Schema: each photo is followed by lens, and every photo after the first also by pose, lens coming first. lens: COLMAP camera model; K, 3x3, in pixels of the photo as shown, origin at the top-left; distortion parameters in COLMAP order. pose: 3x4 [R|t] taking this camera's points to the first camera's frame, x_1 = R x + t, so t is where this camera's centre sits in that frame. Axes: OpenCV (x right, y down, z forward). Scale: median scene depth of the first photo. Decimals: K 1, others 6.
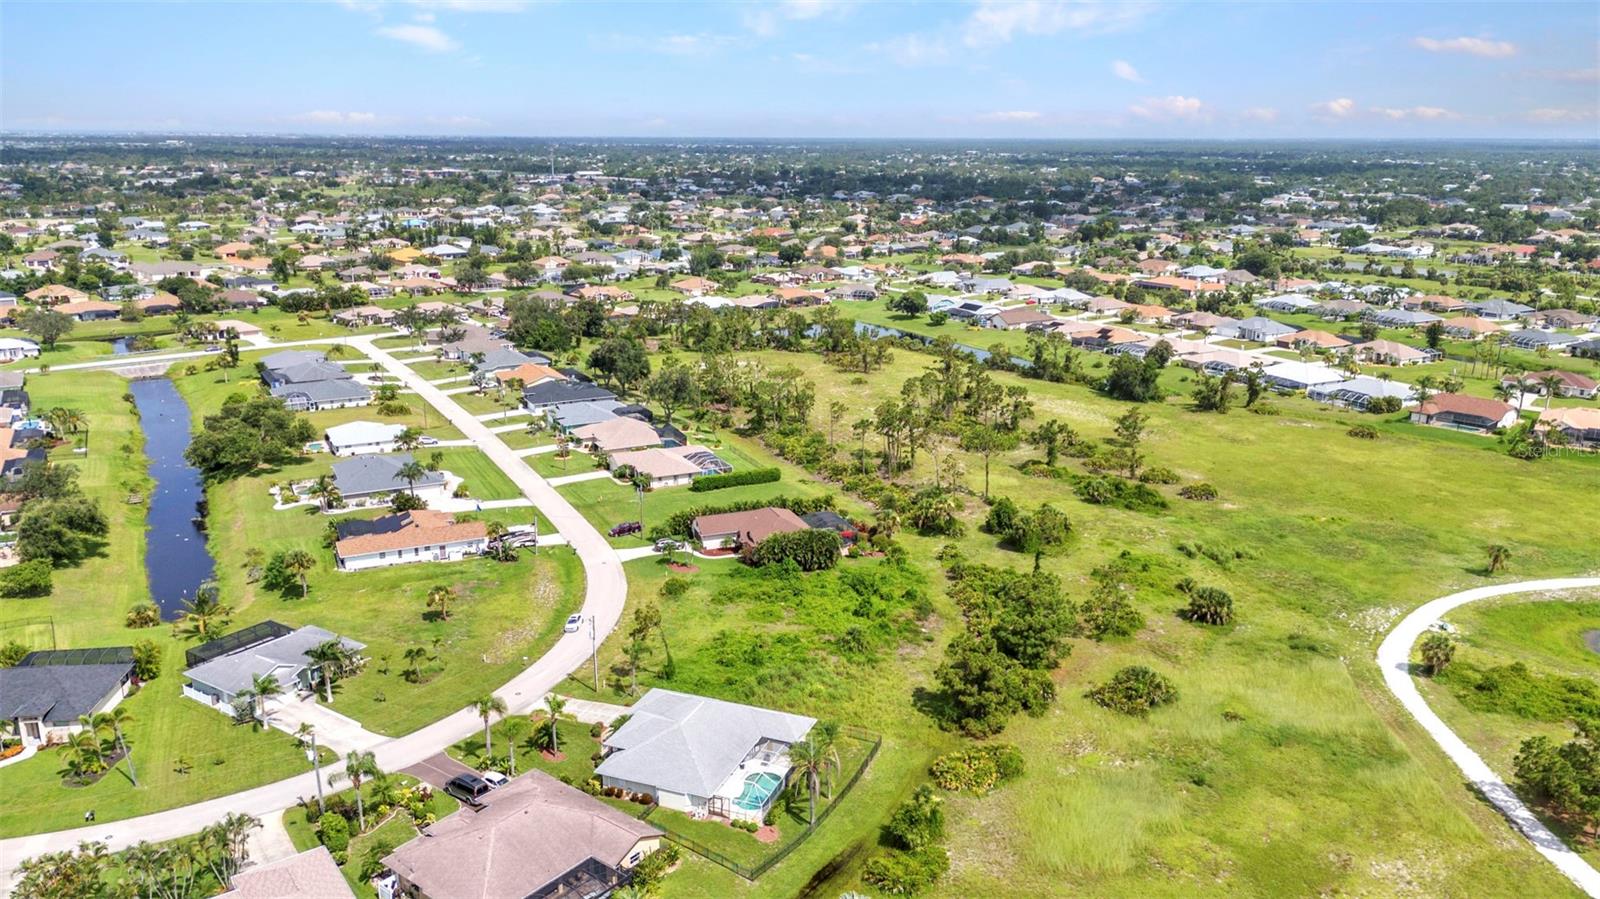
lens RADIAL K [[1172.2, 0, 800.0], [0, 1172.2, 453.5], [0, 0, 1]] dist [0.075124, -0.068995]
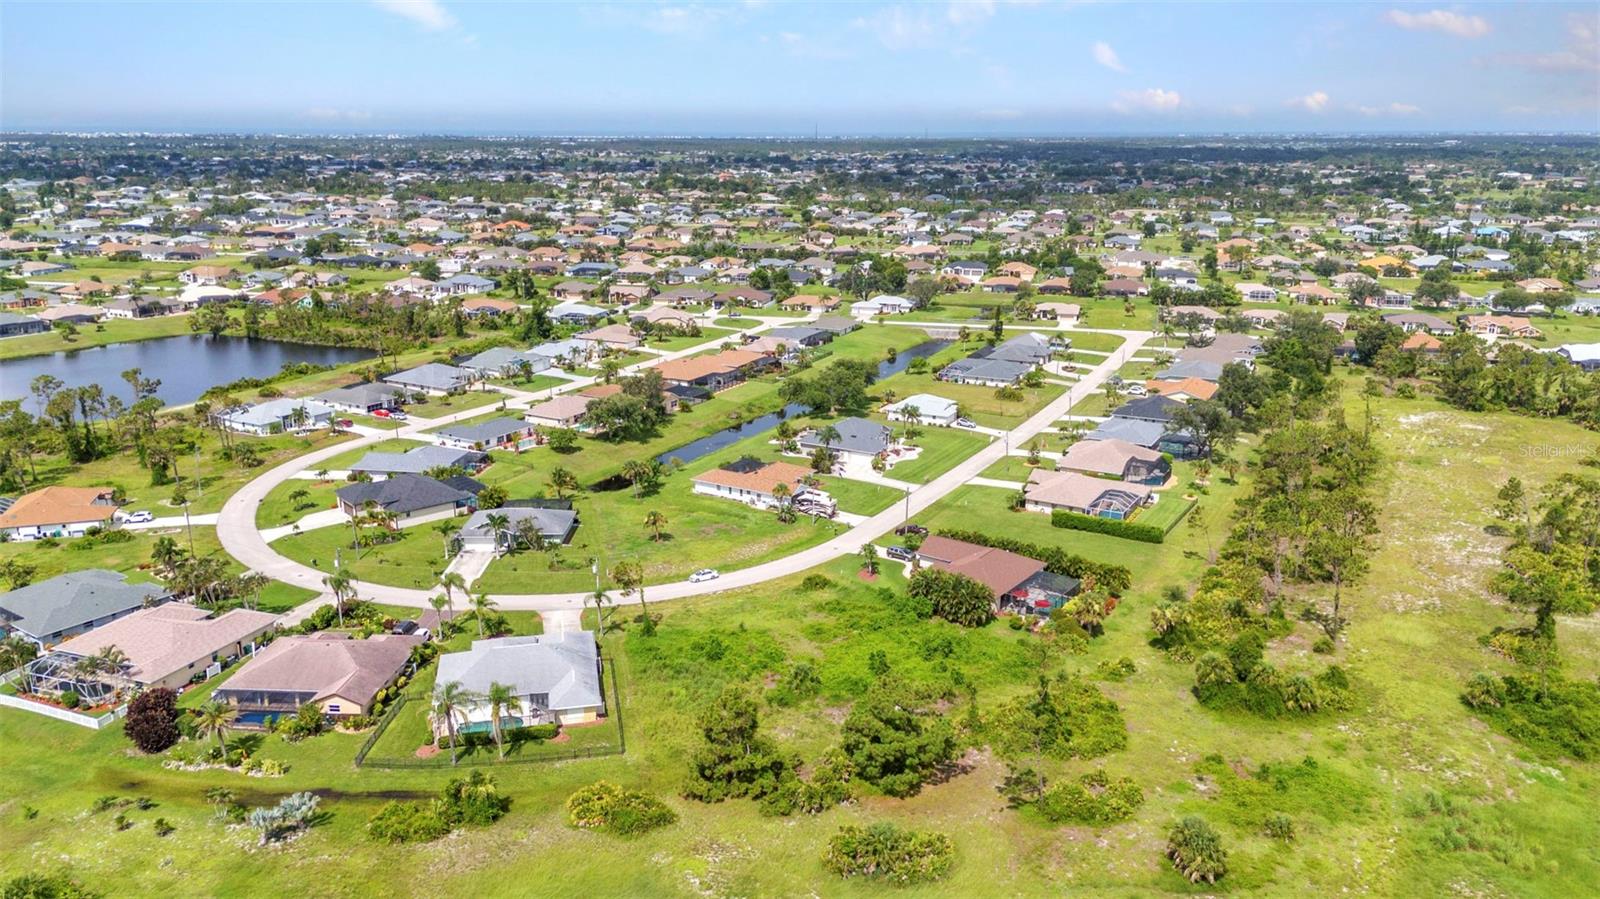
lens RADIAL K [[1172.3, 0, 800.0], [0, 1172.3, 449.5], [0, 0, 1]] dist [0.076807, -0.071555]
pose [[0.551601, 0.215017, -0.805918, 0.495428], [-0.217565, 0.969845, 0.109843, -0.077157], [0.805234, 0.114750, 0.581748, 0.289347]]
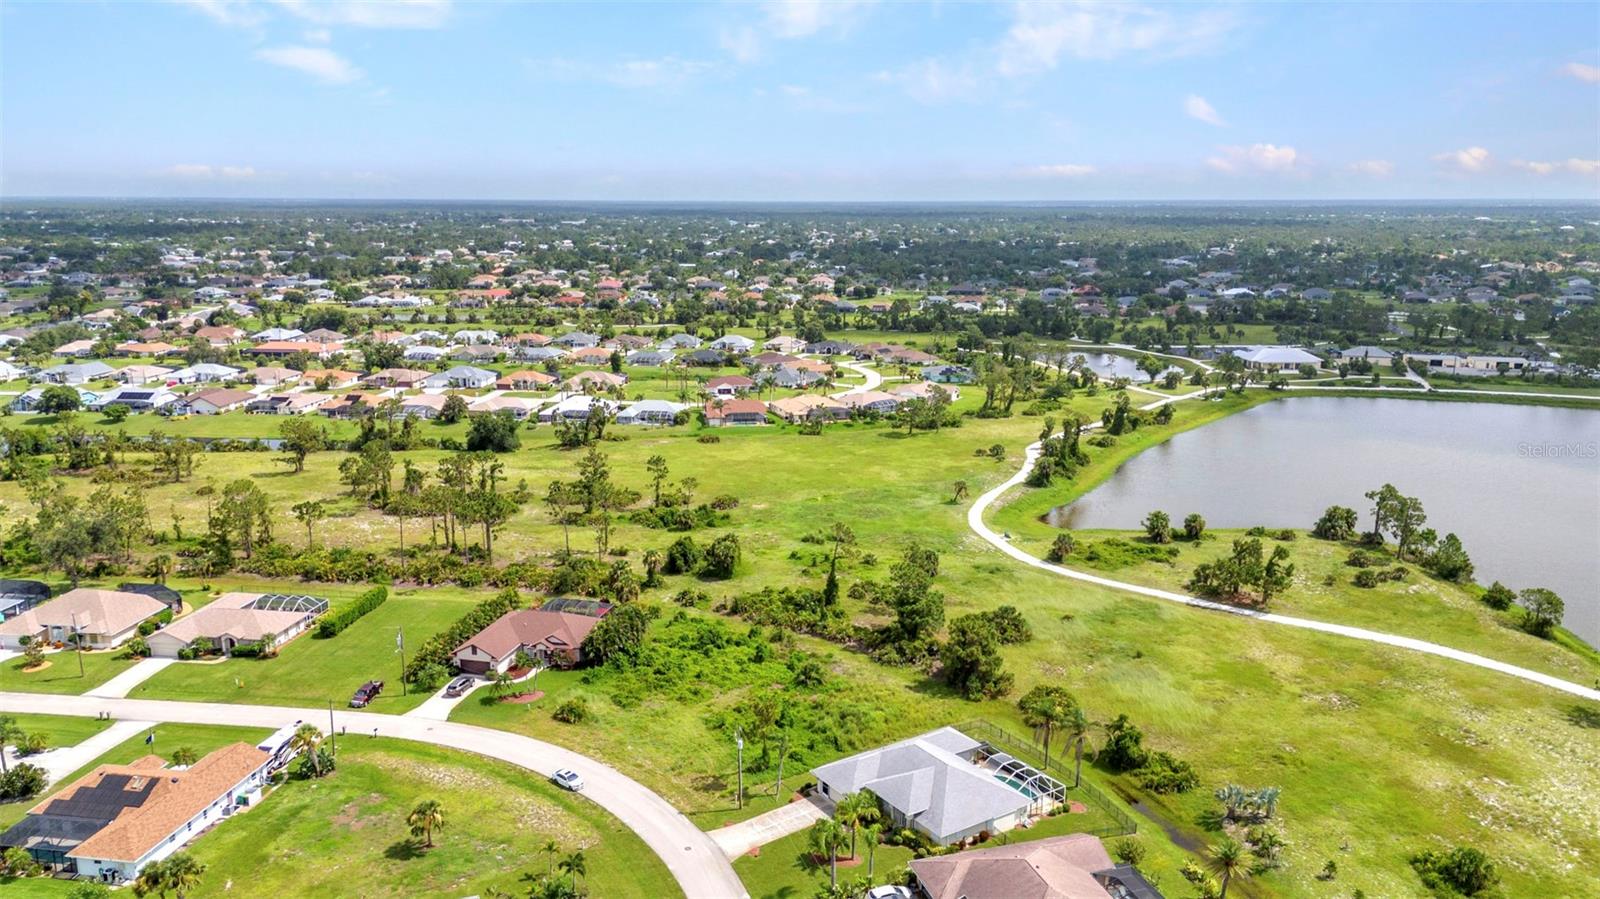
lens RADIAL K [[1172.2, 0, 800.0], [0, 1172.2, 453.5], [0, 0, 1]] dist [0.075124, -0.068995]
pose [[0.571862, -0.179313, 0.800513, -0.501034], [0.216227, 0.974259, 0.063765, -0.067970], [-0.791341, 0.136628, 0.595913, 0.234461]]
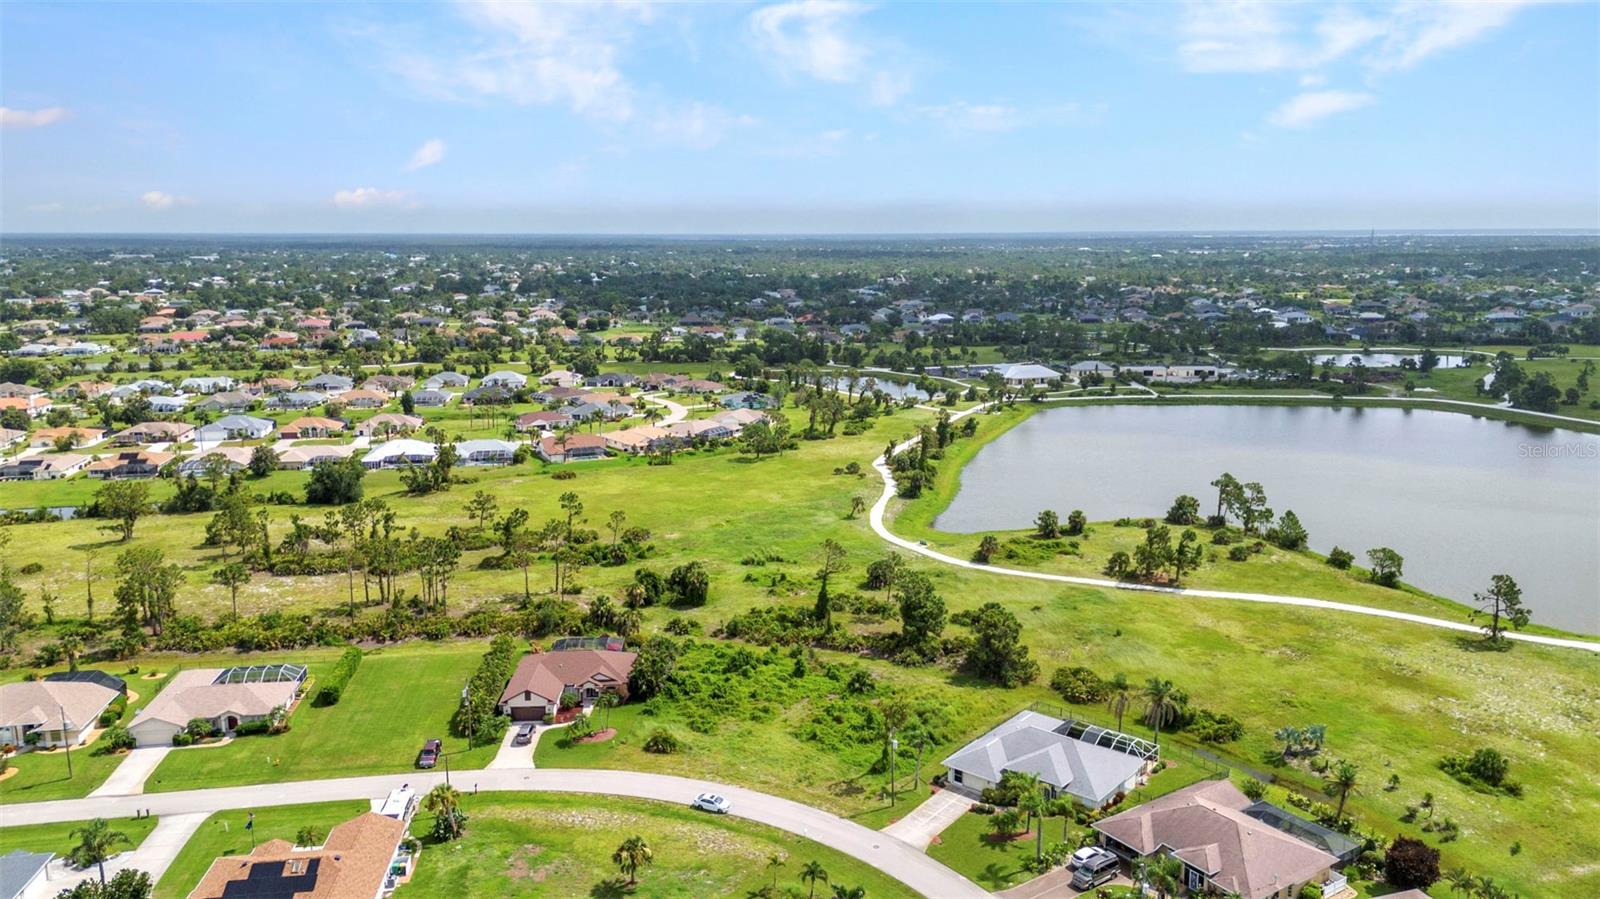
lens RADIAL K [[1172.2, 0, 800.0], [0, 1172.2, 453.5], [0, 0, 1]] dist [0.075124, -0.068995]
pose [[0.311656, -0.183837, 0.932242, -0.631770], [0.252758, 0.961797, 0.105166, -0.117771], [-0.915961, 0.202856, 0.346216, 0.412408]]
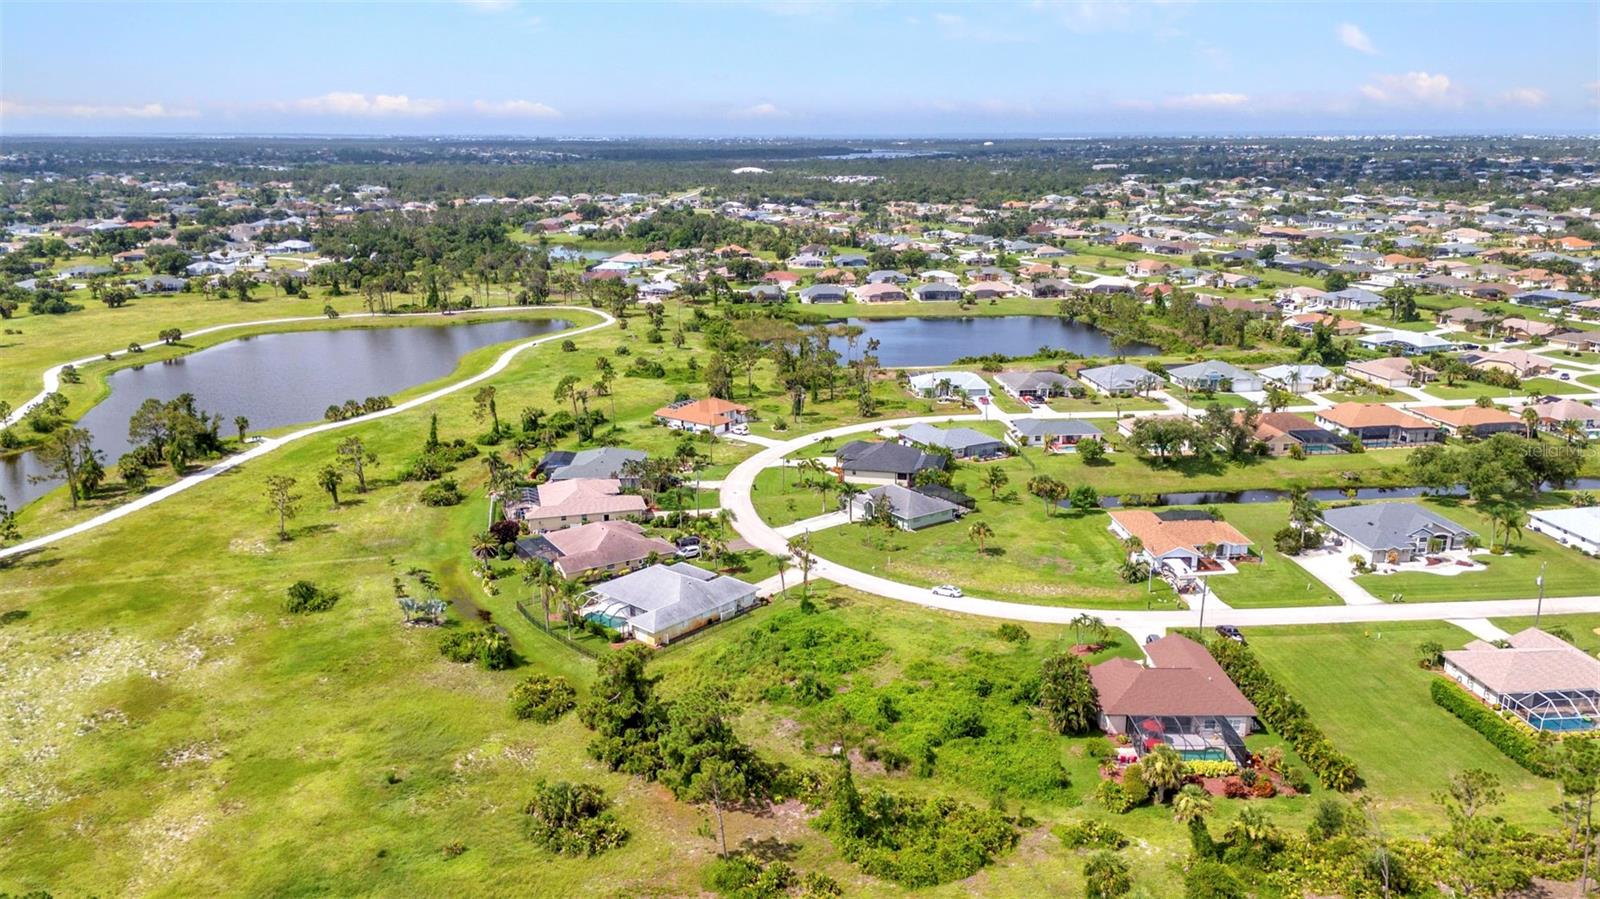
lens RADIAL K [[1172.2, 0, 800.0], [0, 1172.2, 453.5], [0, 0, 1]] dist [0.075124, -0.068995]
pose [[-0.361043, 0.241829, -0.900648, 0.549272], [-0.243709, 0.907760, 0.341434, -0.211107], [0.900141, 0.342768, -0.268805, 0.776030]]
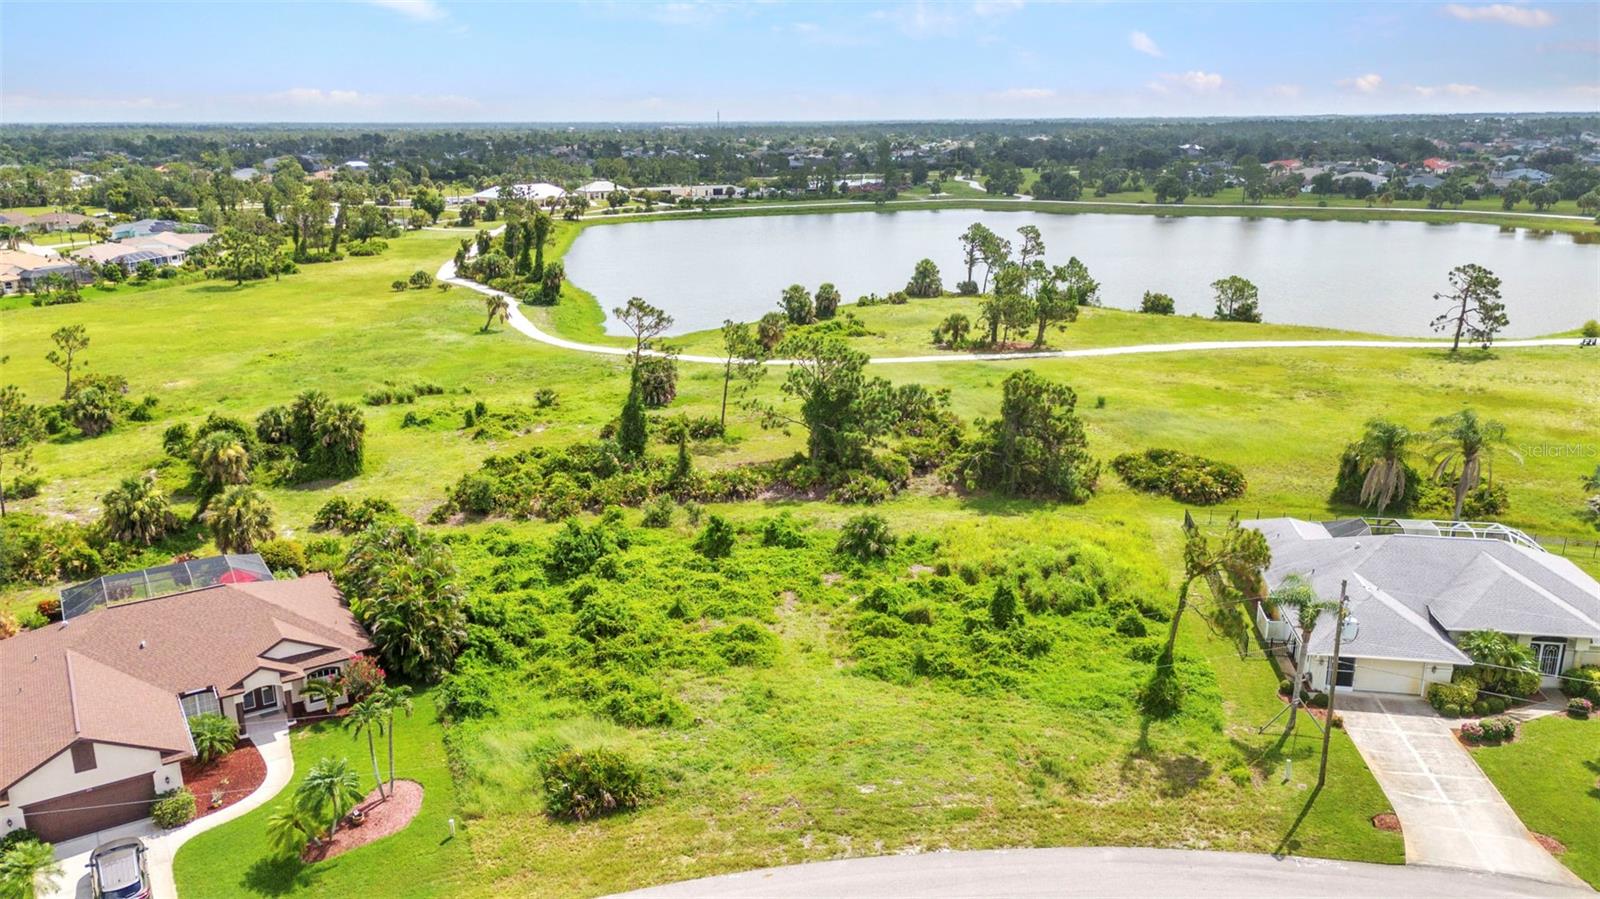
lens RADIAL K [[1167.8, 0, 799.8], [0, 1167.8, 459.0], [0, 0, 1]] dist [0.098372, -0.122544]
pose [[-0.210547, -0.274123, 0.938364, -0.281455], [0.262831, 0.908665, 0.324421, -0.034124], [-0.941589, 0.314937, -0.119269, 0.709714]]
